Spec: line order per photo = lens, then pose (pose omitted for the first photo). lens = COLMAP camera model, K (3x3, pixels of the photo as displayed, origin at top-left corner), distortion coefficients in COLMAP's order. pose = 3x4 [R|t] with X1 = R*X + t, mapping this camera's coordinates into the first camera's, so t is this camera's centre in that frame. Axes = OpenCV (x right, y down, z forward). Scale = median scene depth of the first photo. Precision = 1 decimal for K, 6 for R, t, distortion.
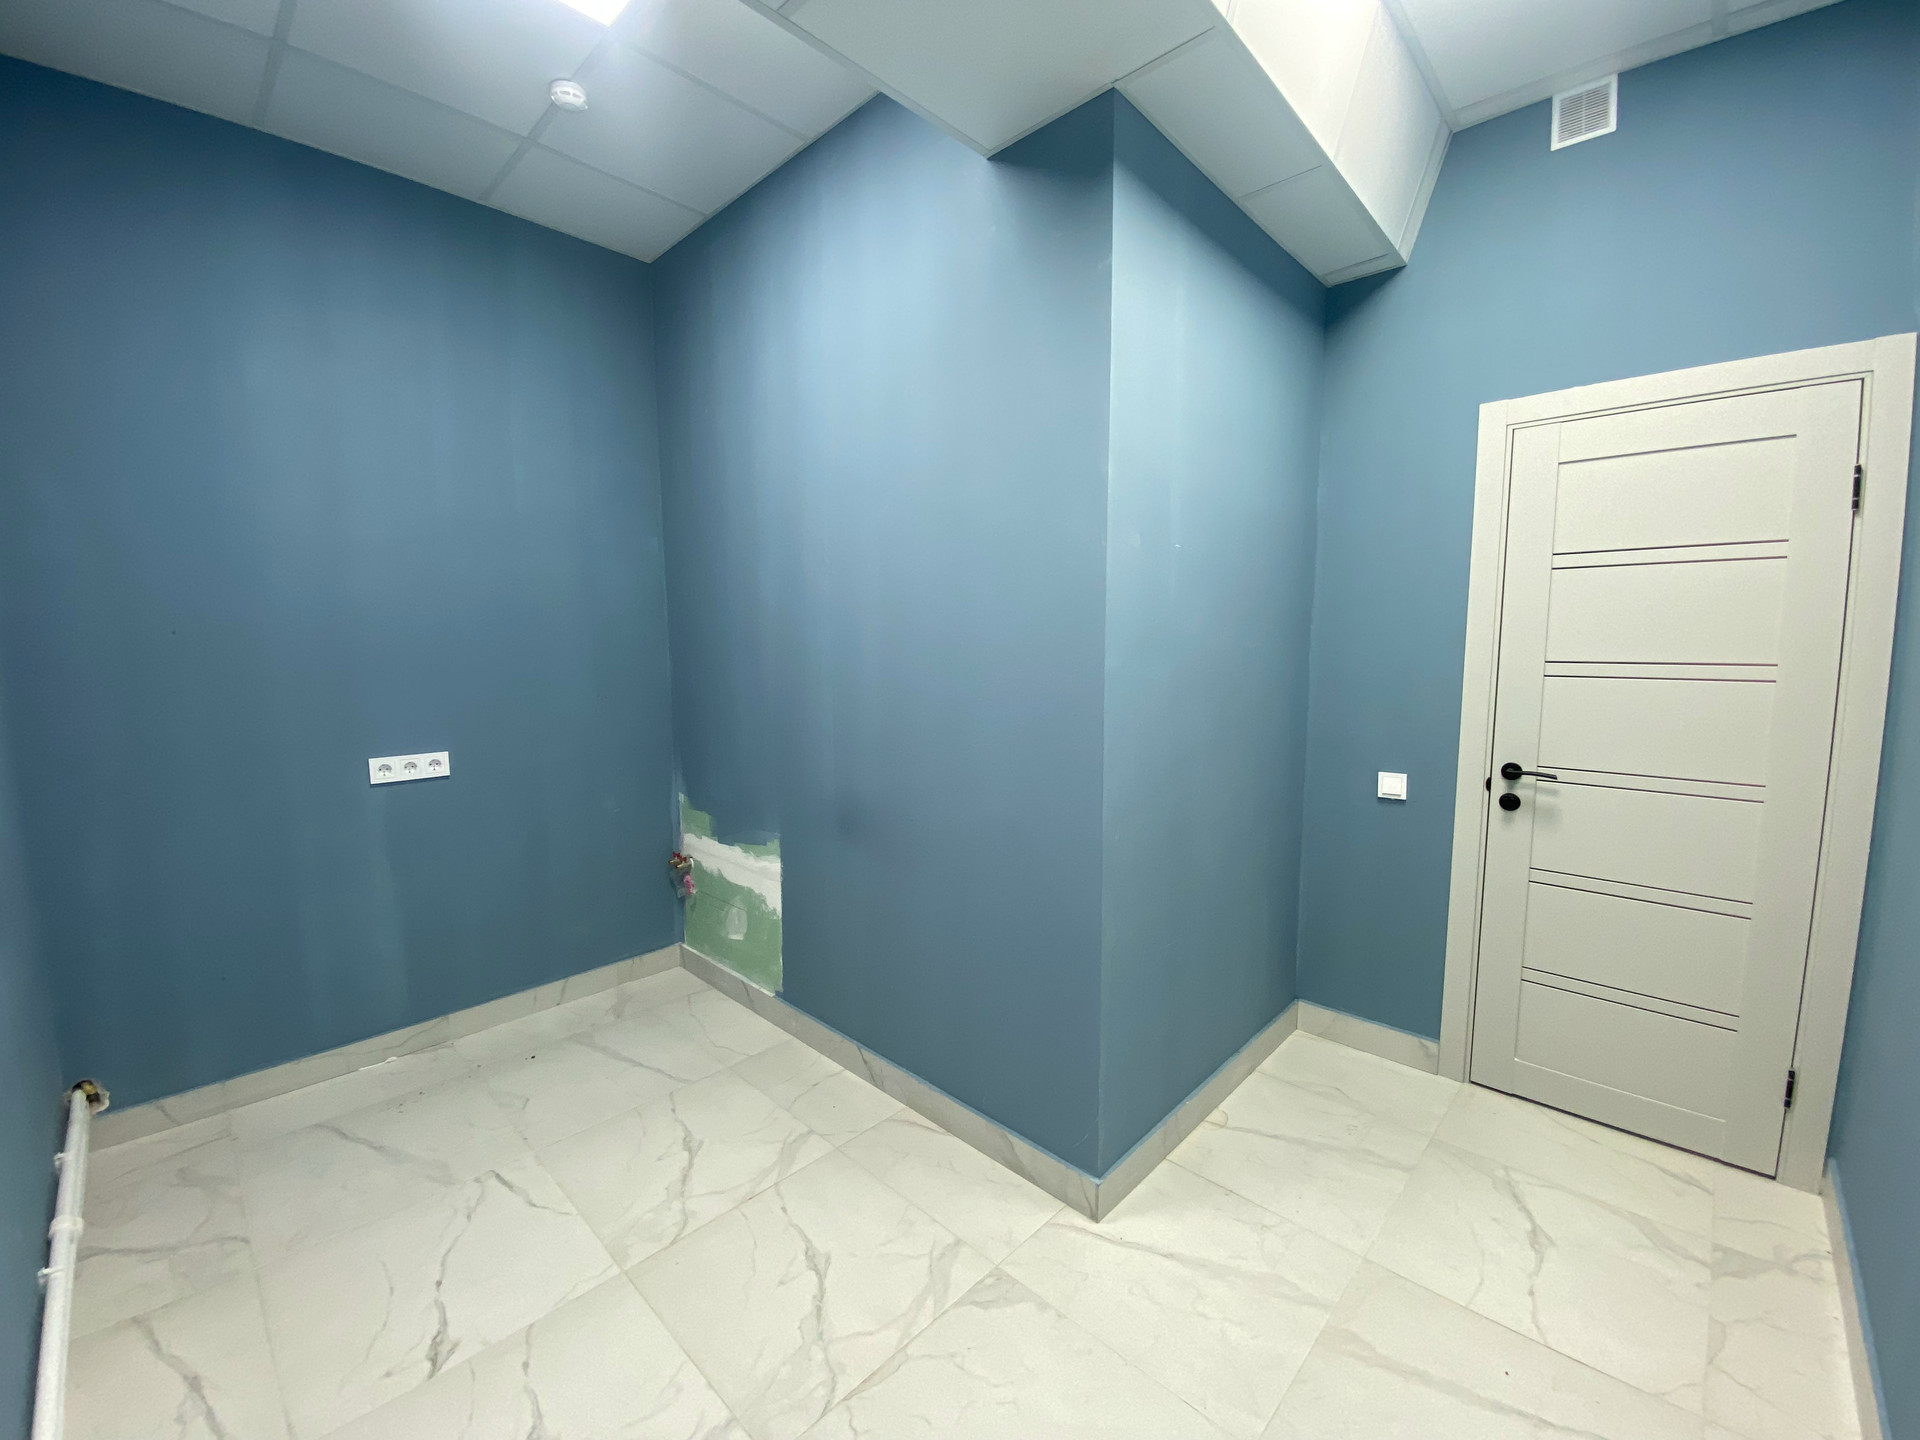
lens RADIAL K [[779.6, 0, 958.8], [0, 779.6, 720.1], [0, 0, 1]] dist [0.026694, -0.022367]
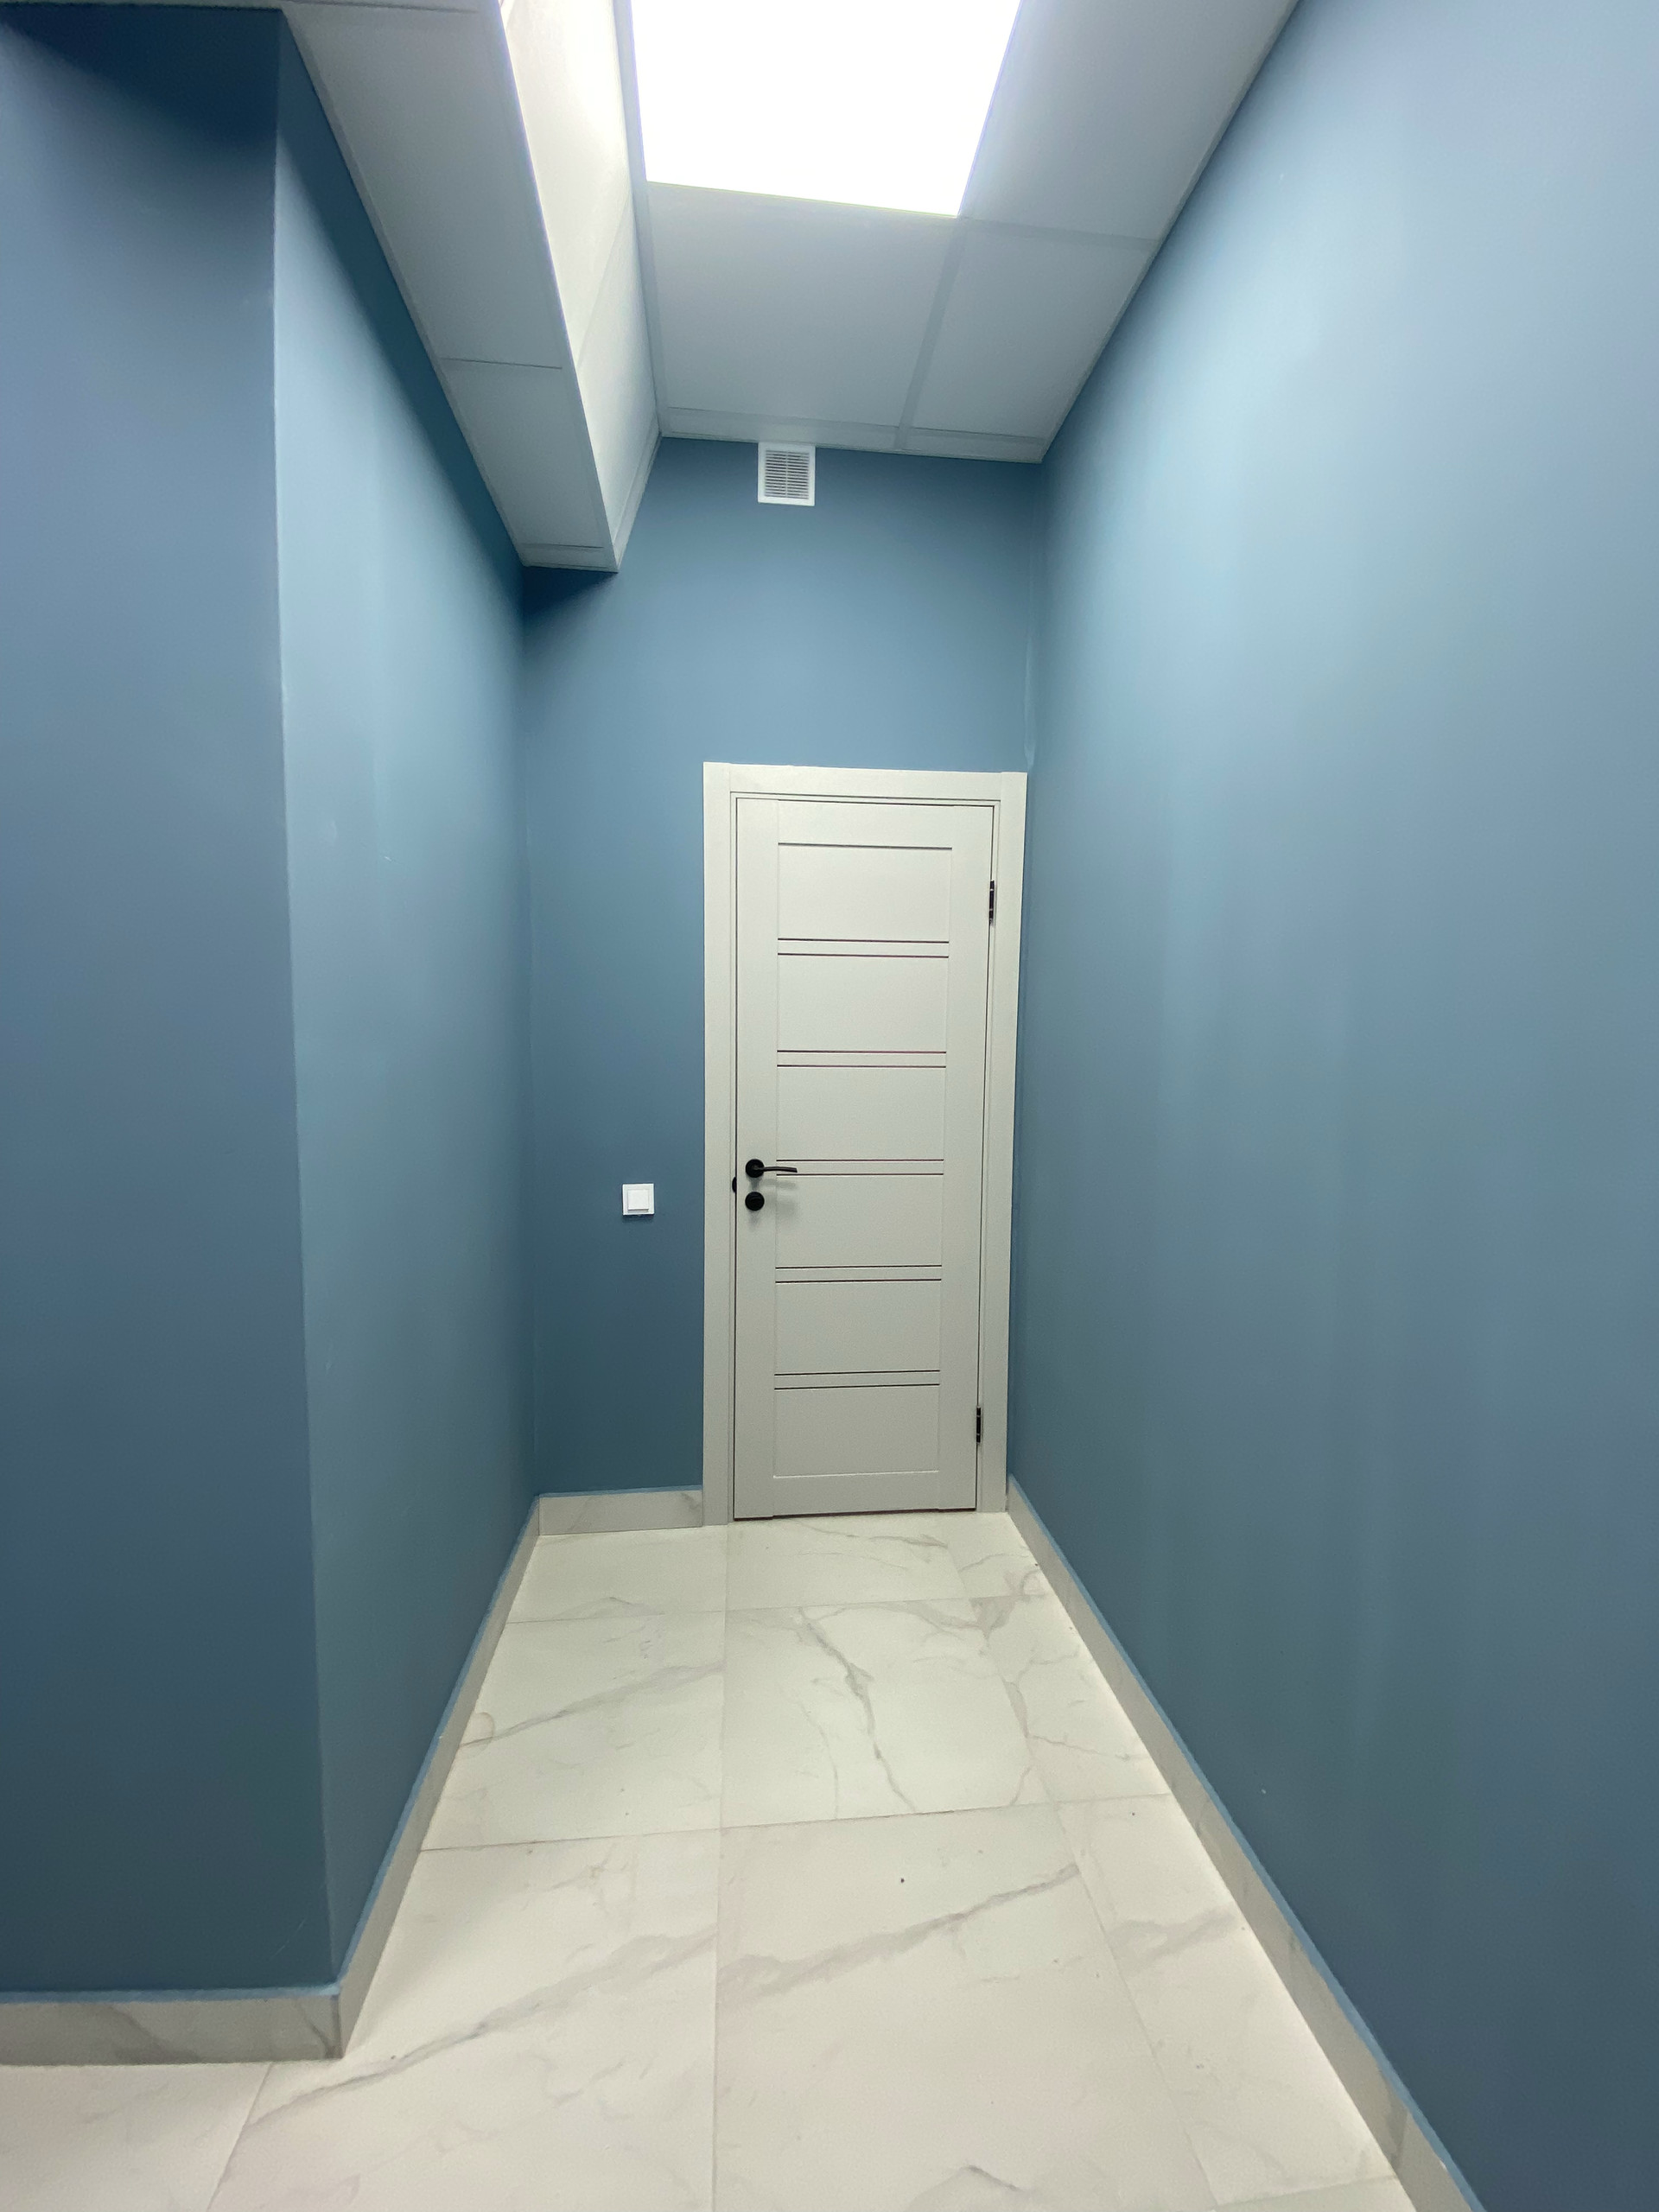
lens RADIAL K [[898.2, 0, 829.4], [0, 898.2, 1102.7], [0, 0, 1]] dist [0.026694, -0.022367]
pose [[0.650763, -0.045433, 0.757920, -0.041780], [0.064696, 0.997896, 0.004269, -0.012028], [-0.756520, 0.046256, 0.652333, 0.279522]]
